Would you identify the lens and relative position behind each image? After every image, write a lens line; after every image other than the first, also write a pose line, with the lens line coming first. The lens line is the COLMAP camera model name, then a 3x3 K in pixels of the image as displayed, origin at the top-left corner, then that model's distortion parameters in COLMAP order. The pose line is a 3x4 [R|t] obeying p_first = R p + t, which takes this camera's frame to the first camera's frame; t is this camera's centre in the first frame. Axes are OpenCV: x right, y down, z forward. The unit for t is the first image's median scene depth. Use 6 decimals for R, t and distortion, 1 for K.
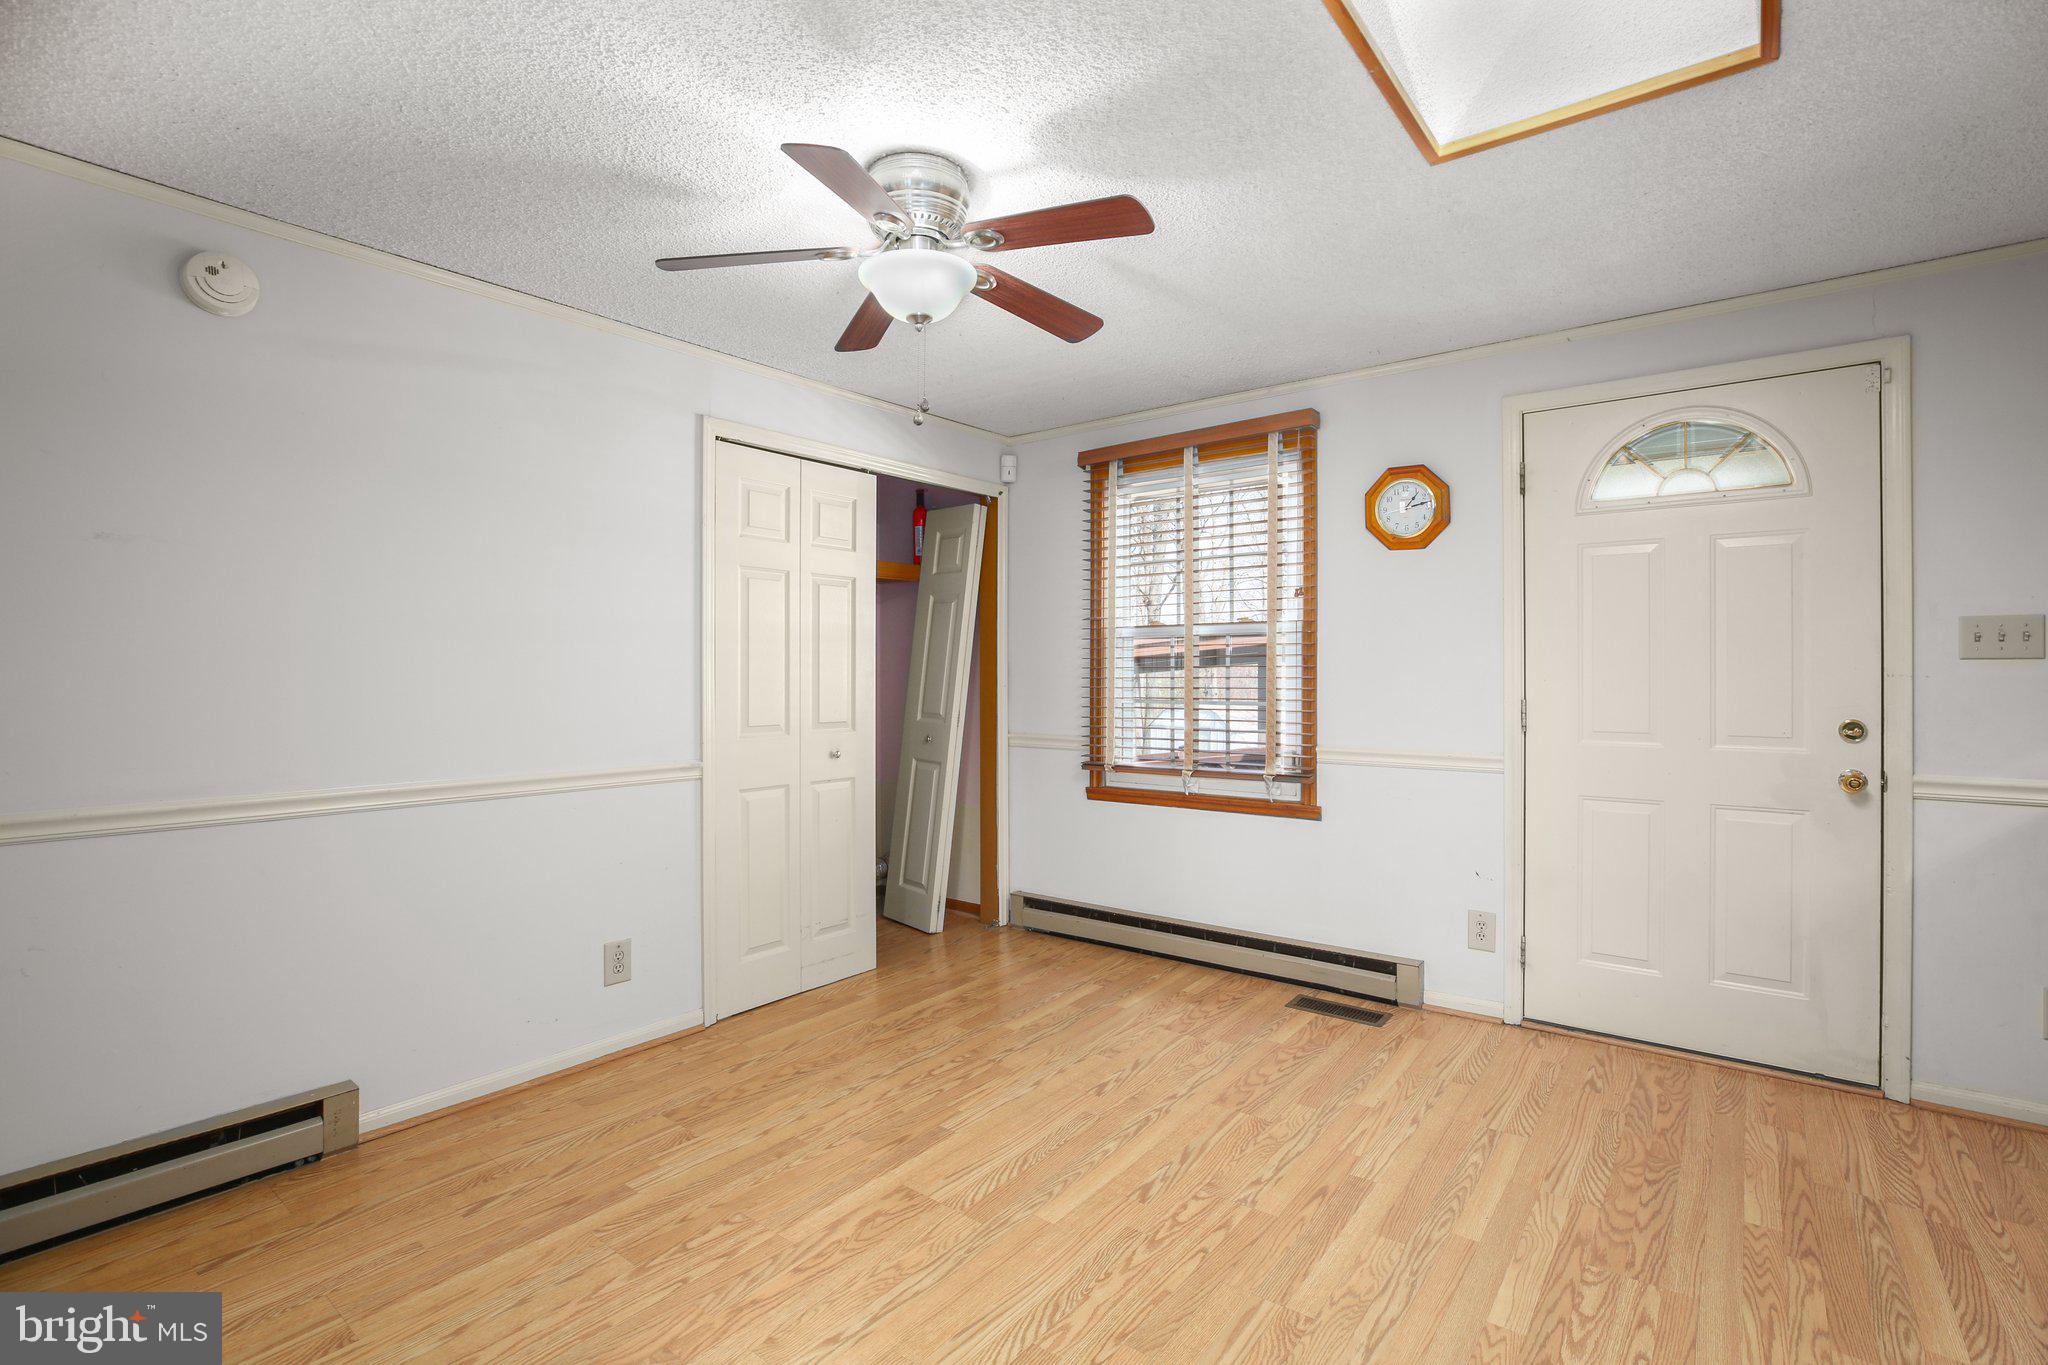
lens RADIAL K [[940.9, 0, 1040.9], [0, 940.9, 670.6], [0, 0, 1]] dist [-0.040393, 0.010246]
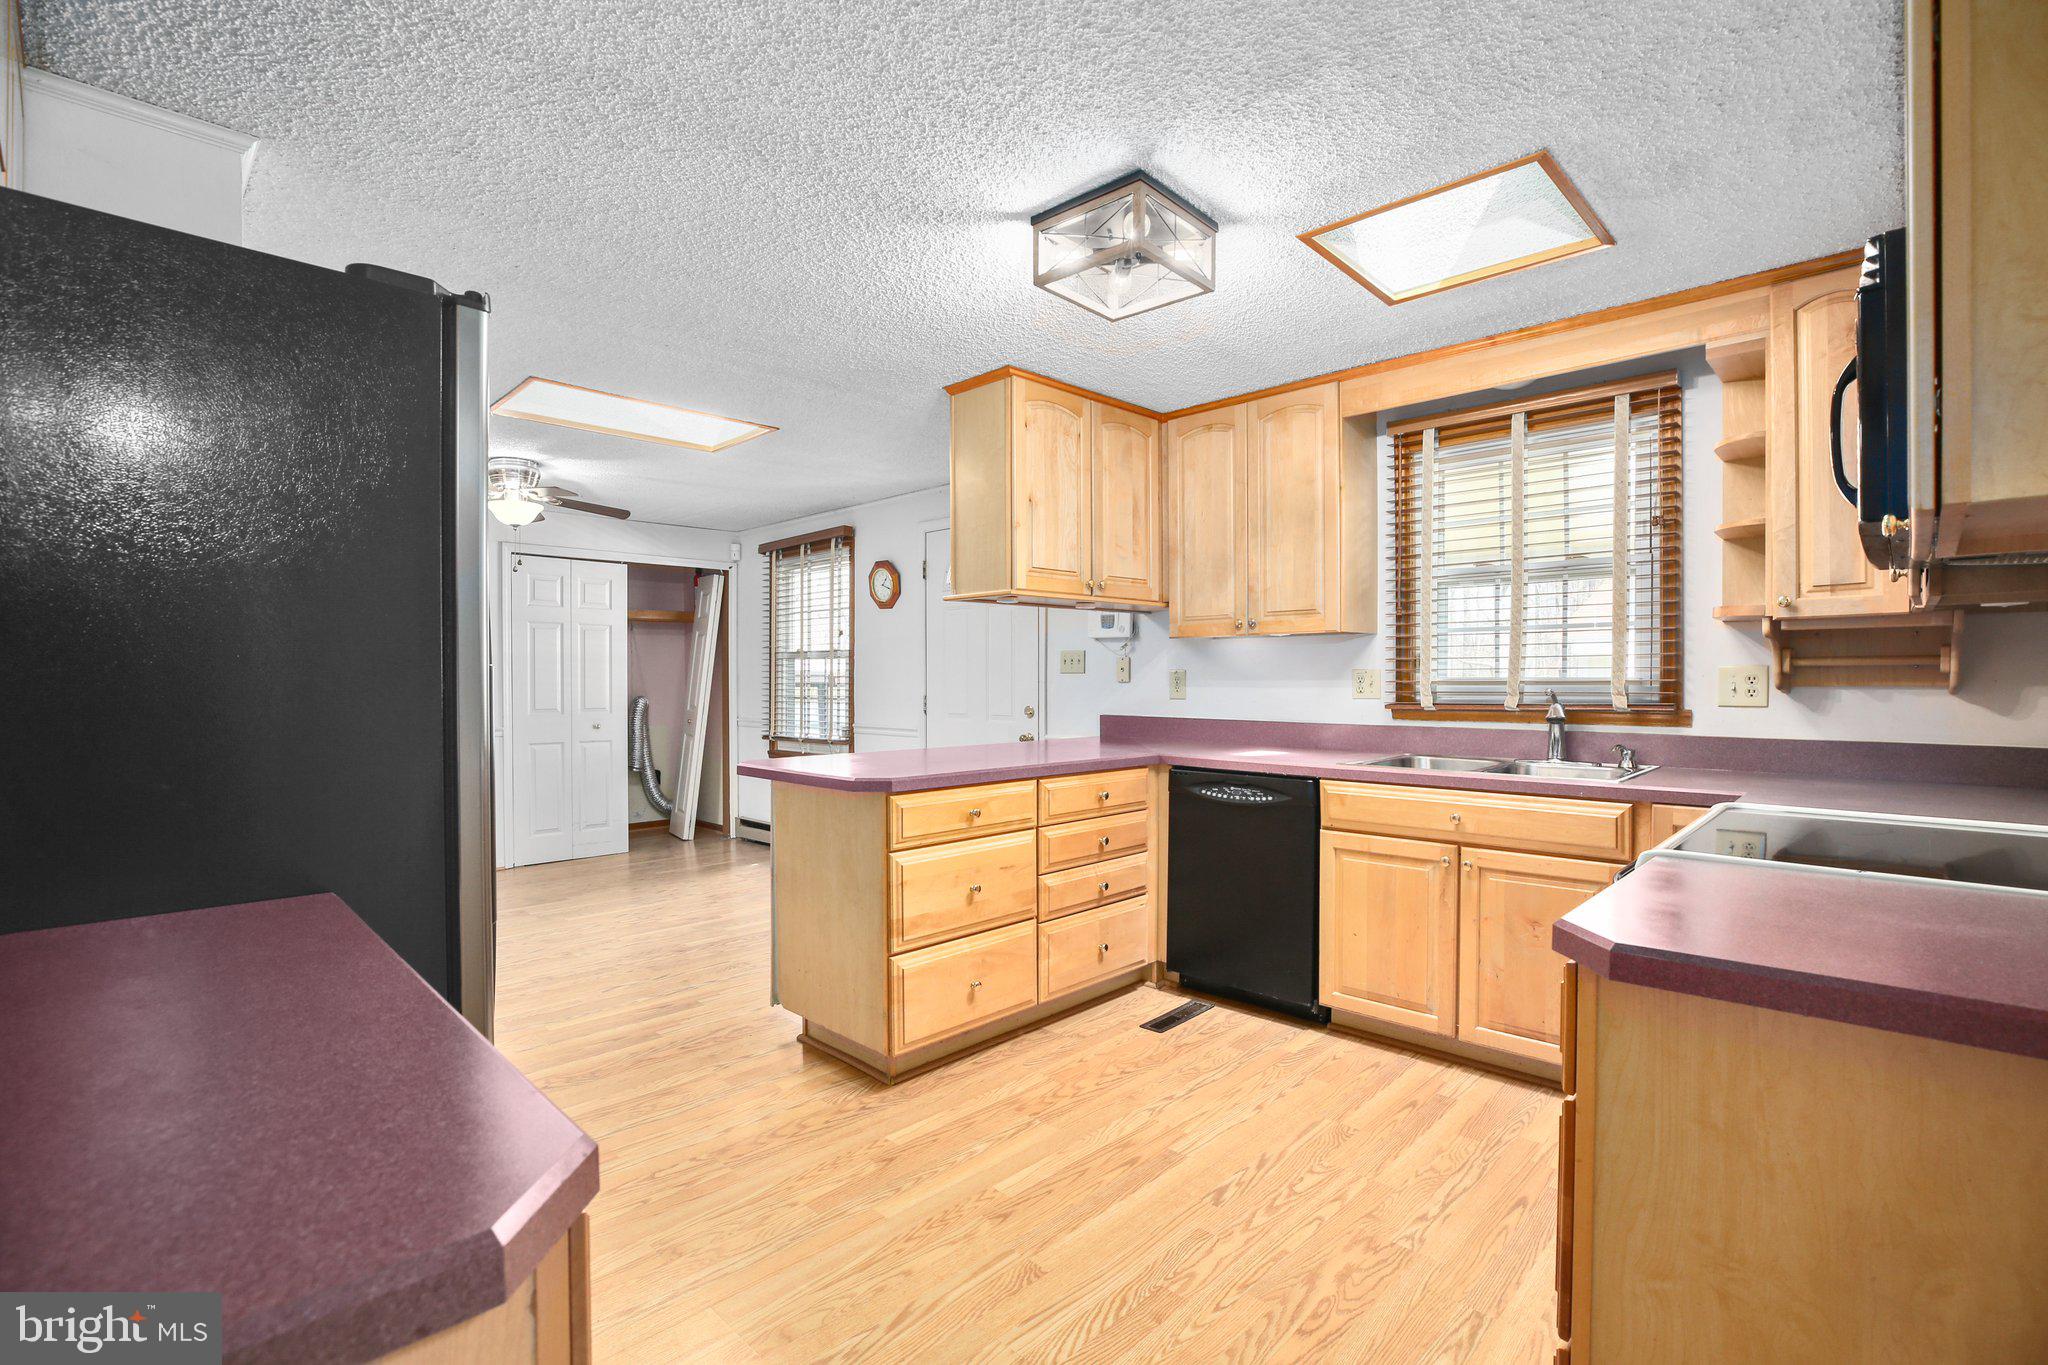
lens RADIAL K [[940.9, 0, 1035.1], [0, 940.9, 679.5], [0, 0, 1]] dist [-0.040393, 0.010246]
pose [[0.993695, 0.001010, -0.112112, 0.929008], [-0.000783, 0.999998, 0.002068, -0.002652], [0.112113, -0.001968, 0.993693, -0.751796]]
